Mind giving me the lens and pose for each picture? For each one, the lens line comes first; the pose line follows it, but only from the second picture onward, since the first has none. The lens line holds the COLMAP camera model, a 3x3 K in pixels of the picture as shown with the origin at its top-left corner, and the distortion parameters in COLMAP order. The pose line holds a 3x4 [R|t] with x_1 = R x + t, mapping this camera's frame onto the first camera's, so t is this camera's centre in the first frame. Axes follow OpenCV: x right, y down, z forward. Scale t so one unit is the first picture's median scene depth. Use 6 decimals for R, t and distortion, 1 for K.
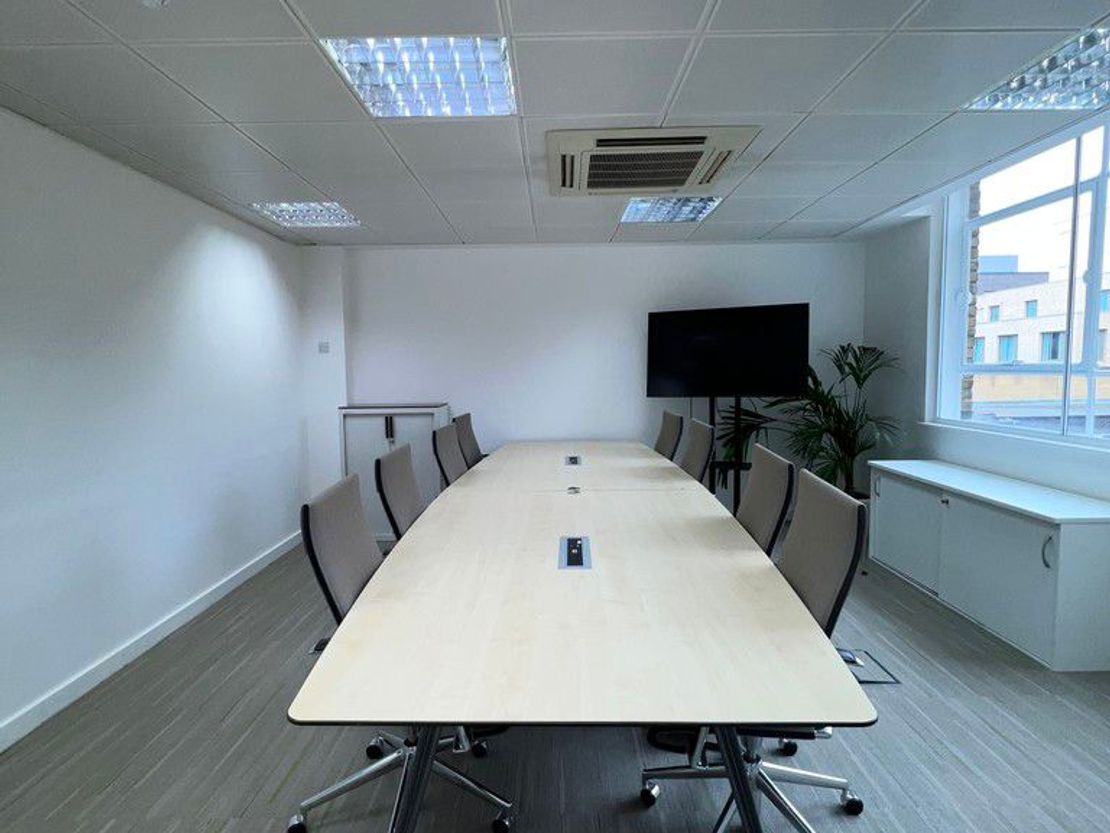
lens RADIAL K [[589.2, 0, 555.0], [0, 589.2, 416.5], [0, 0, 1]] dist [0.002143, 0.000344]
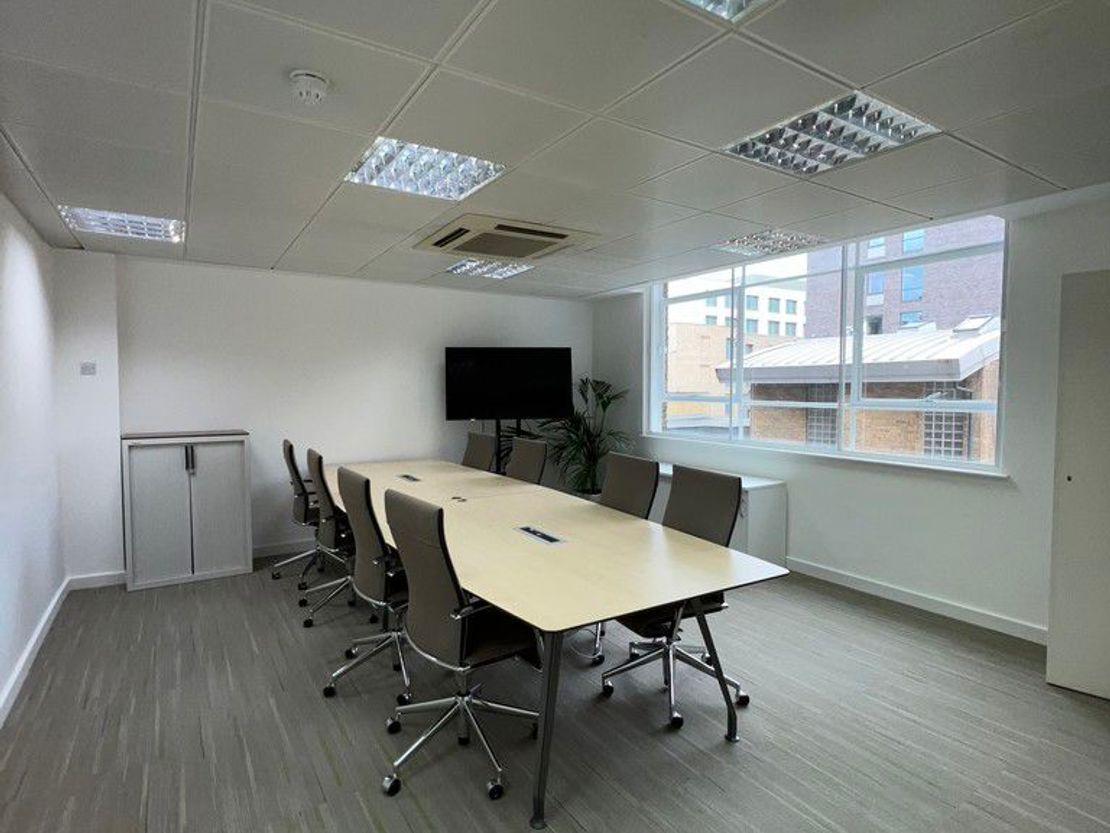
lens RADIAL K [[589.2, 0, 555.0], [0, 589.2, 416.5], [0, 0, 1]] dist [0.002143, 0.000344]
pose [[0.840521, -0.012971, 0.541624, -0.307792], [0.031767, 0.999173, -0.025369, -0.004776], [-0.540847, 0.038529, 0.840238, -0.085622]]
